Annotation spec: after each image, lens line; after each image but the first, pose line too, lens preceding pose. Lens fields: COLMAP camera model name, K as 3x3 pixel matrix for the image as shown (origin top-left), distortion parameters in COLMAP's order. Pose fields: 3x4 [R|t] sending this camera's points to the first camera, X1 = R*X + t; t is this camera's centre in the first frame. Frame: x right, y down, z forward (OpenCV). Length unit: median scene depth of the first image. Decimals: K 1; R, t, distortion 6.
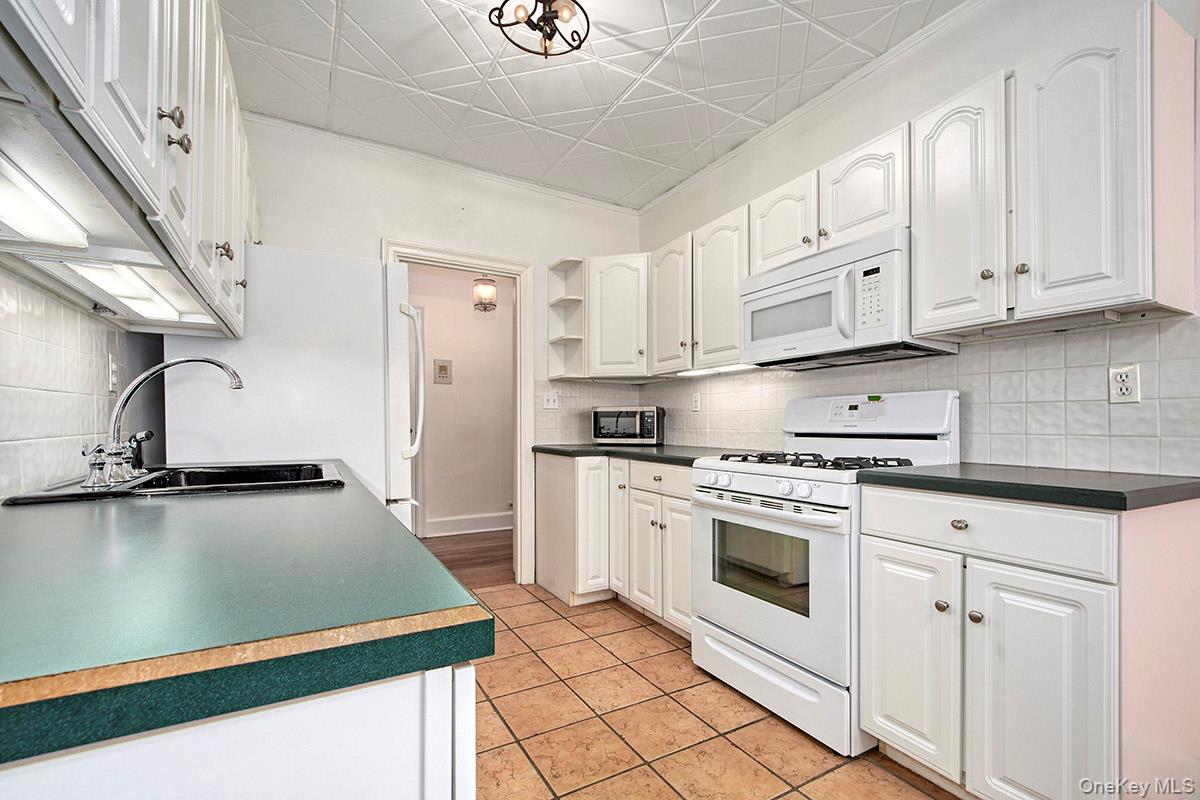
lens RADIAL K [[520.0, 0, 599.2], [0, 520.0, 420.3], [0, 0, 1]] dist [0.000799, -0.000063]
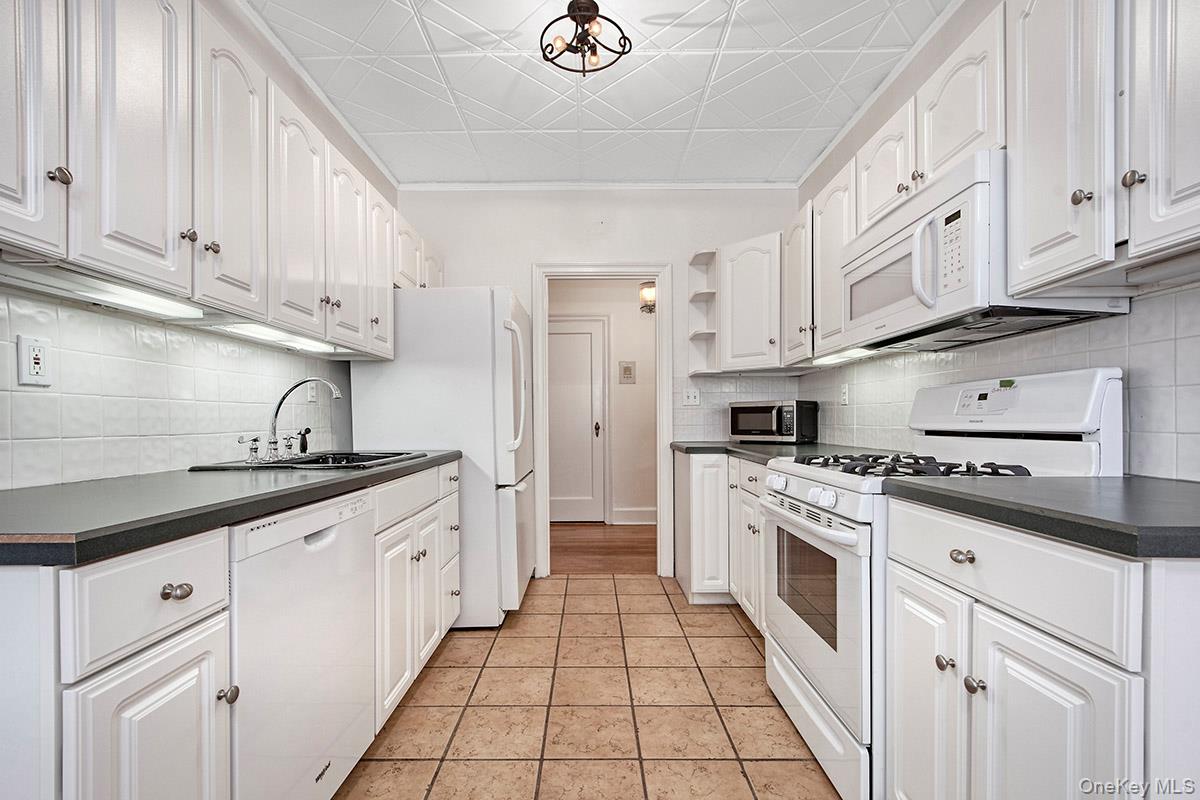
lens RADIAL K [[517.4, 0, 589.0], [0, 517.4, 423.0], [0, 0, 1]] dist [-0.000197, -0.000767]
pose [[0.868101, -0.003911, -0.496372, 0.365496], [0.010126, 0.999900, 0.009831, 0.000188], [0.496284, -0.013560, 0.868054, 0.068051]]
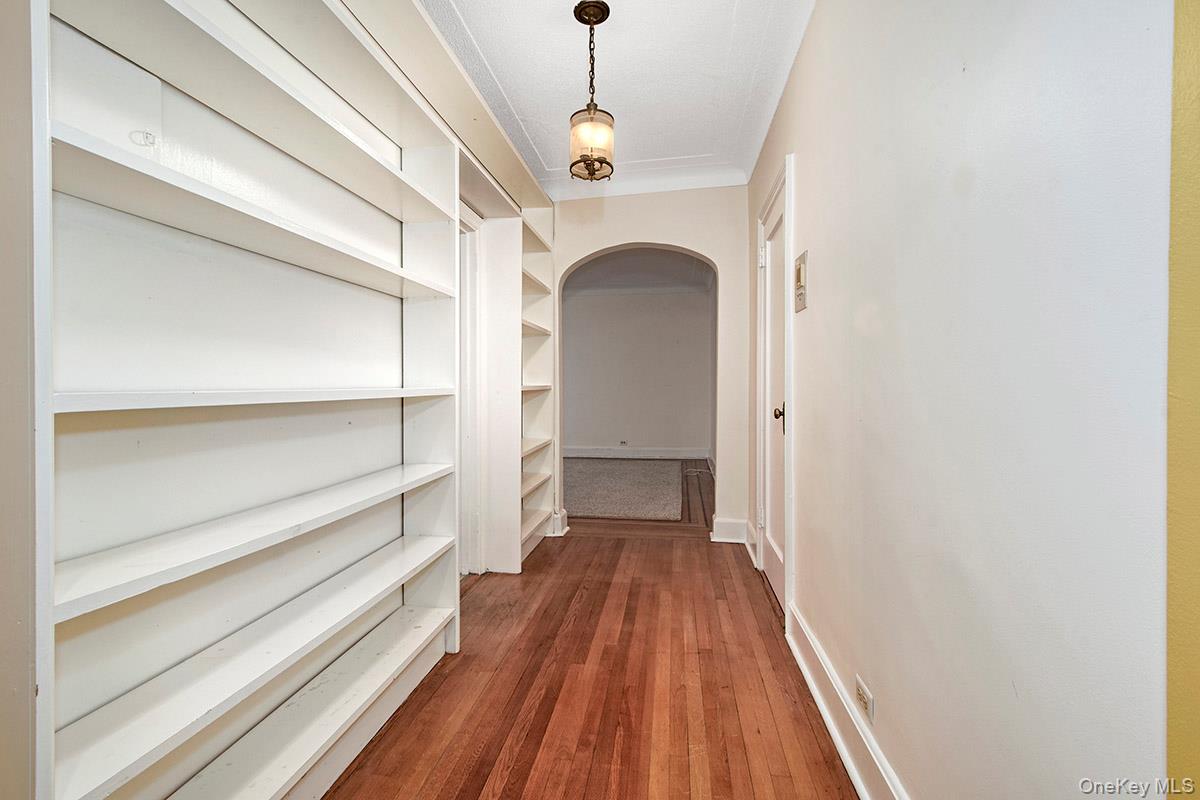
lens RADIAL K [[518.3, 0, 598.4], [0, 518.3, 391.3], [0, 0, 1]] dist [0.029059, 0.000007]
pose [[-0.614017, 0.005221, -0.789276, 0.326701], [0.008710, 0.999962, -0.000161, 0.006054], [0.789245, -0.006973, -0.614039, 2.560350]]
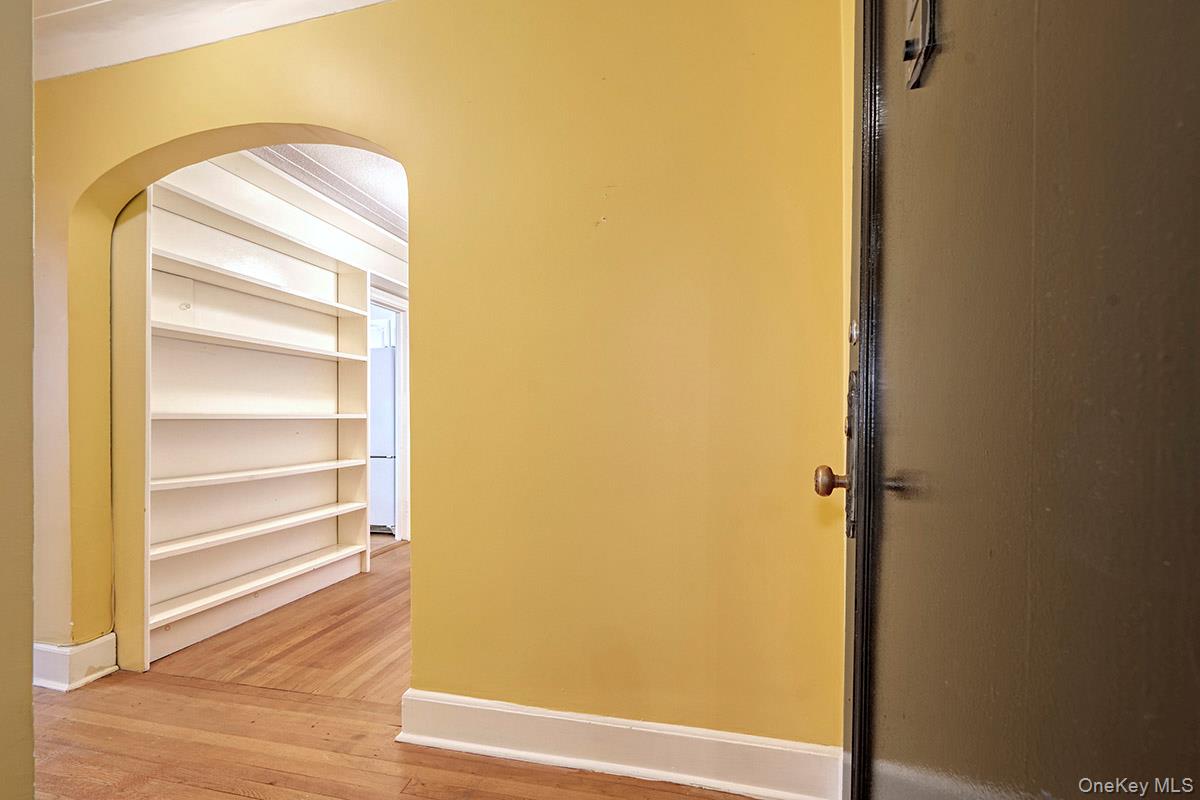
lens RADIAL K [[520.0, 0, 599.2], [0, 520.0, 420.3], [0, 0, 1]] dist [0.000799, -0.000063]
pose [[-0.678410, 0.000389, -0.734684, 0.422479], [-0.002806, 0.999991, 0.003120, 0.010878], [0.734678, 0.004178, -0.678403, 3.392103]]
